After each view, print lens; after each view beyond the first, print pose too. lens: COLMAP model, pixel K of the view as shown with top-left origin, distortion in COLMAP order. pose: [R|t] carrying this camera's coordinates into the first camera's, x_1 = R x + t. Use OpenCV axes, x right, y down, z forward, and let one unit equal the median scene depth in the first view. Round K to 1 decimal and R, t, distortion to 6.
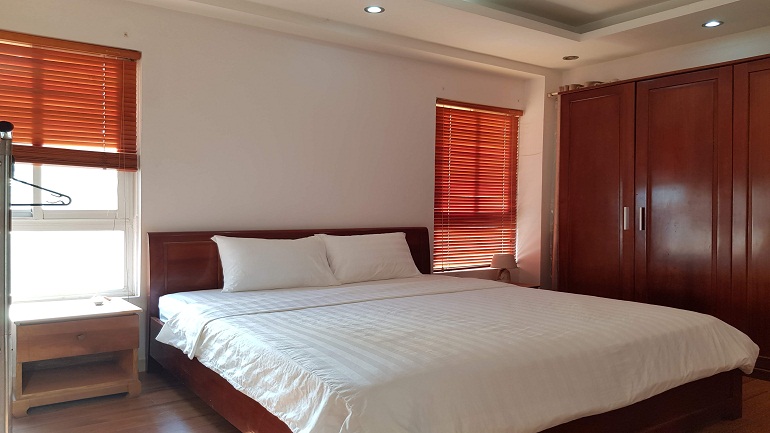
lens RADIAL K [[603.6, 0, 386.8], [0, 603.6, 213.8], [0, 0, 1]] dist [-0.000923, -0.008560]
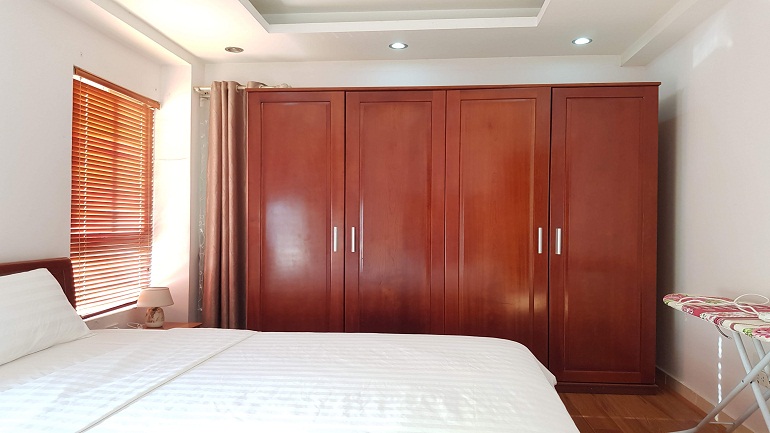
lens RADIAL K [[603.6, 0, 386.8], [0, 603.6, 213.8], [0, 0, 1]] dist [-0.000923, -0.008560]
pose [[0.645214, 0.009467, 0.763943, -0.197758], [0.002806, 0.999887, -0.014761, -0.013748], [-0.763996, 0.011668, 0.645115, 0.283179]]
